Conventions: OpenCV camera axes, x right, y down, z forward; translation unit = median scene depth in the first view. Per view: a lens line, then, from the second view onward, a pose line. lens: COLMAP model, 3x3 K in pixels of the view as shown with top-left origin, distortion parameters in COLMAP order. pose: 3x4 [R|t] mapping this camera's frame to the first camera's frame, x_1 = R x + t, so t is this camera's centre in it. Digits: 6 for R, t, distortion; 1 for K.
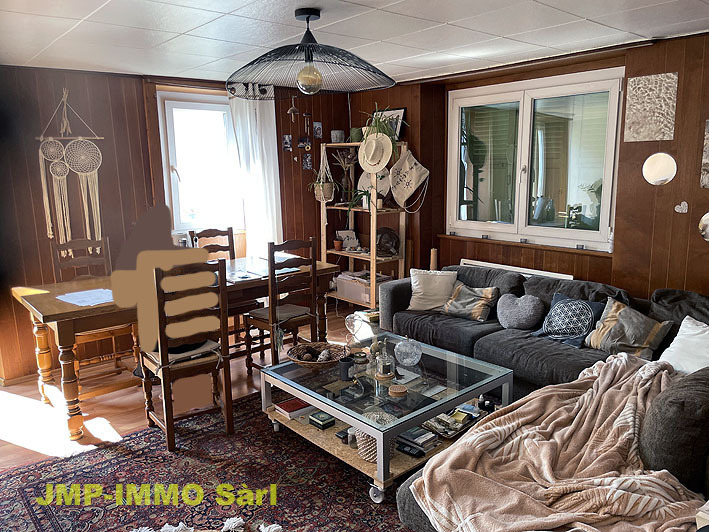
lens RADIAL K [[550.3, 0, 355.0], [0, 550.3, 266.1], [0, 0, 1]] dist [0.077368, -0.073109]
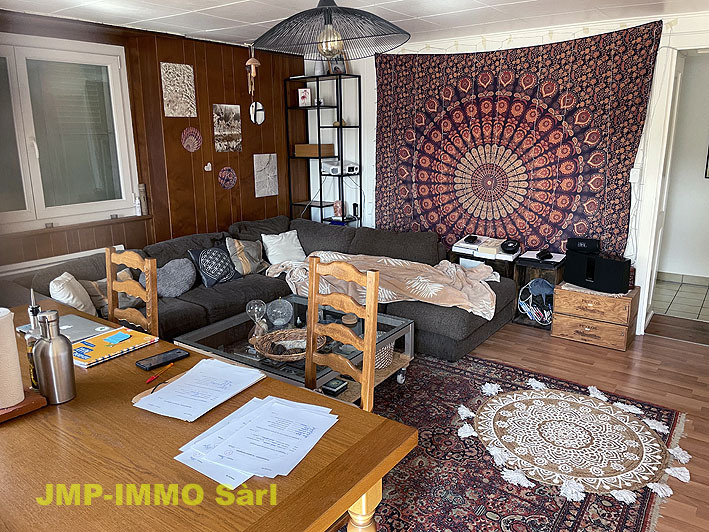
lens RADIAL K [[550.3, 0, 354.3], [0, 550.3, 263.5], [0, 0, 1]] dist [0.077368, -0.073109]
pose [[-0.229975, -0.216270, 0.948862, -0.828158], [0.191747, 0.945814, 0.262049, -0.163899], [-0.954120, 0.242206, -0.176044, 0.924833]]
